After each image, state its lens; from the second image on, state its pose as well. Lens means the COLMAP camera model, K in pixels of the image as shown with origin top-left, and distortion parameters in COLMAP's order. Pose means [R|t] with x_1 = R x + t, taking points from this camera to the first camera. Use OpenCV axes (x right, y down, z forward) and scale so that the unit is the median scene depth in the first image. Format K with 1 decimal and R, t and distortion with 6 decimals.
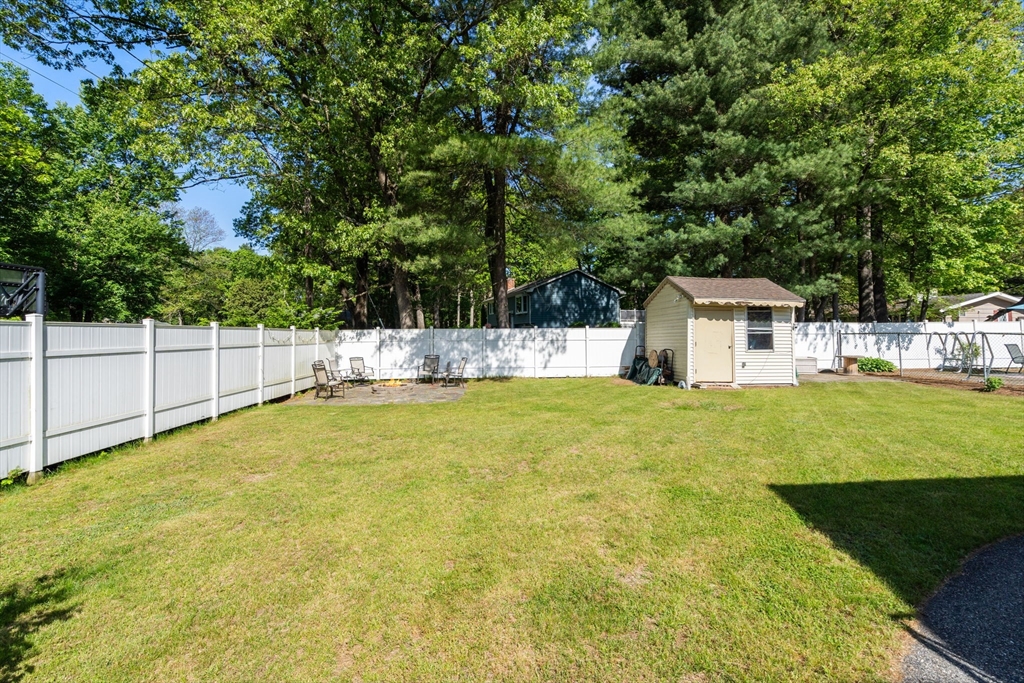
lens RADIAL K [[470.5, 0, 515.7], [0, 470.5, 333.9], [0, 0, 1]] dist [-0.003088, 0.001399]
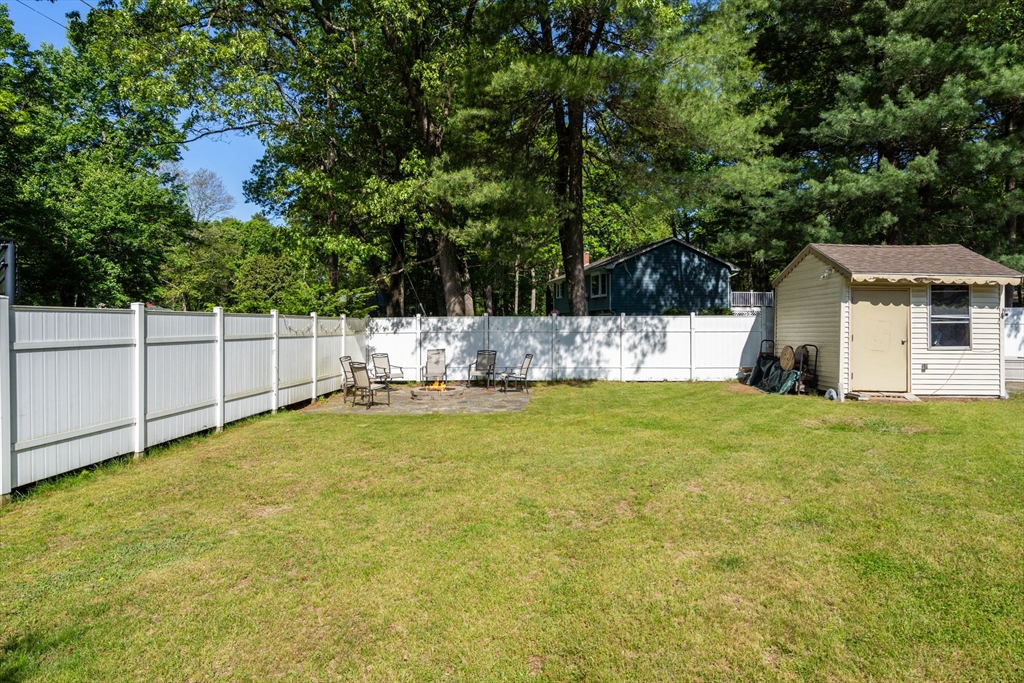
lens RADIAL K [[599.7, 0, 517.7], [0, 599.7, 334.7], [0, 0, 1]] dist [0.012889, -0.003869]
pose [[0.993268, 0.004751, -0.115740, -0.013995], [-0.002595, 0.999820, 0.018772, 0.000660], [0.115809, -0.018345, 0.993102, 0.030901]]
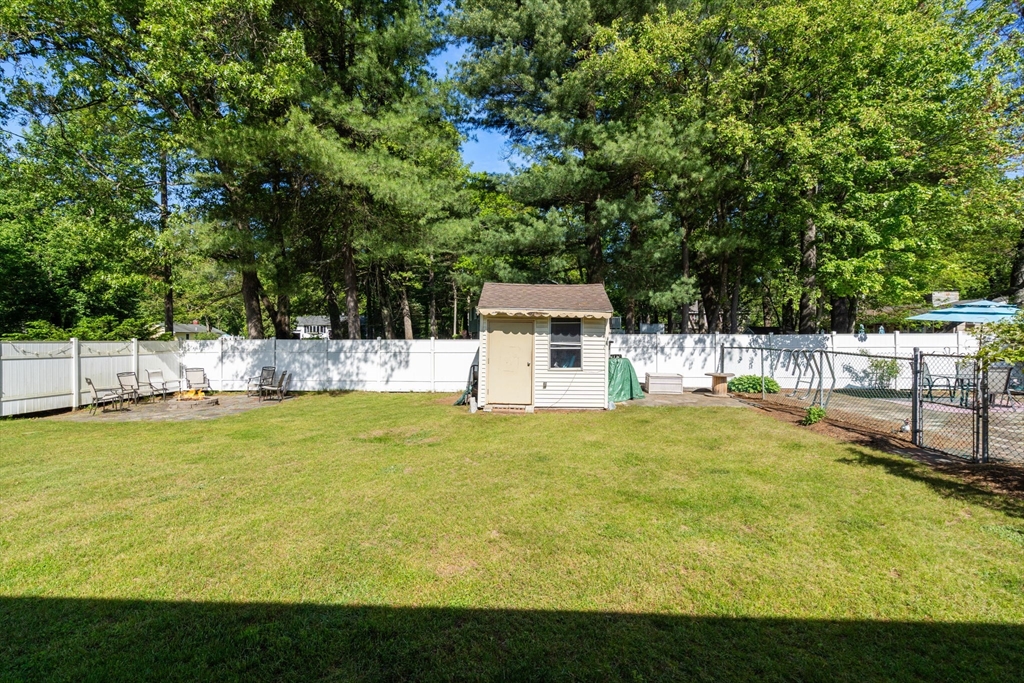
lens RADIAL K [[470.5, 0, 502.0], [0, 470.5, 353.8], [0, 0, 1]] dist [-0.003088, 0.001399]
pose [[0.993507, 0.008548, -0.113447, 0.450324], [-0.005016, 0.999495, 0.031382, -0.016749], [0.113658, -0.030609, 0.993048, 0.118325]]
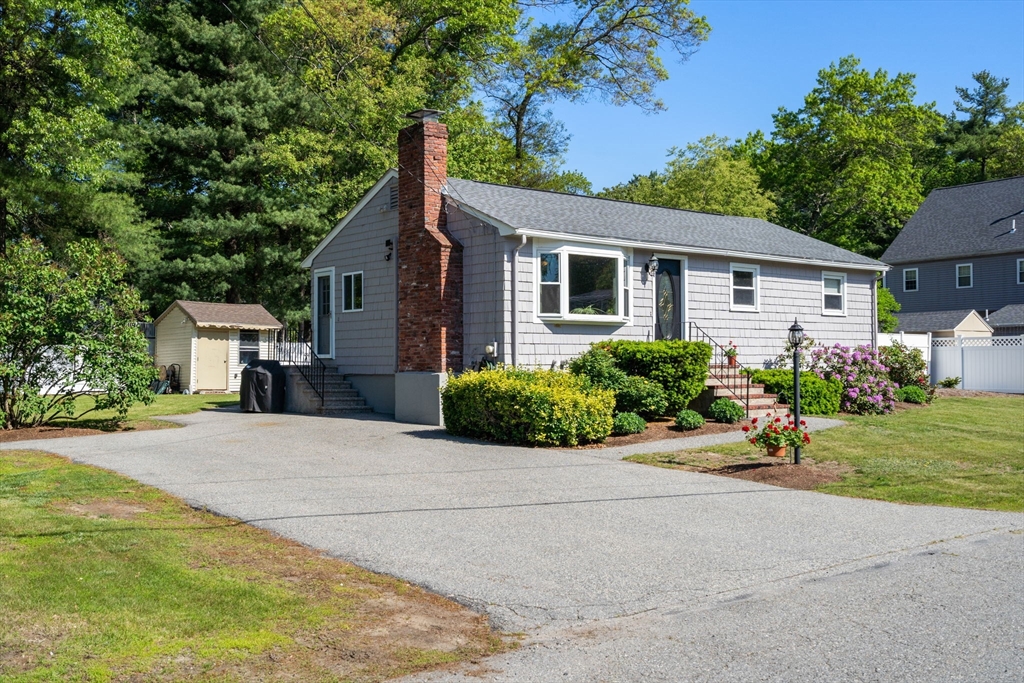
lens RADIAL K [[940.9, 0, 471.3], [0, 940.9, 323.6], [0, 0, 1]] dist [0.001118, 0.000000]
pose [[0.824834, 0.027885, 0.564687, -0.363451], [-0.005505, 0.999132, -0.041298, 0.023536], [-0.565348, 0.030955, 0.824271, -1.246422]]
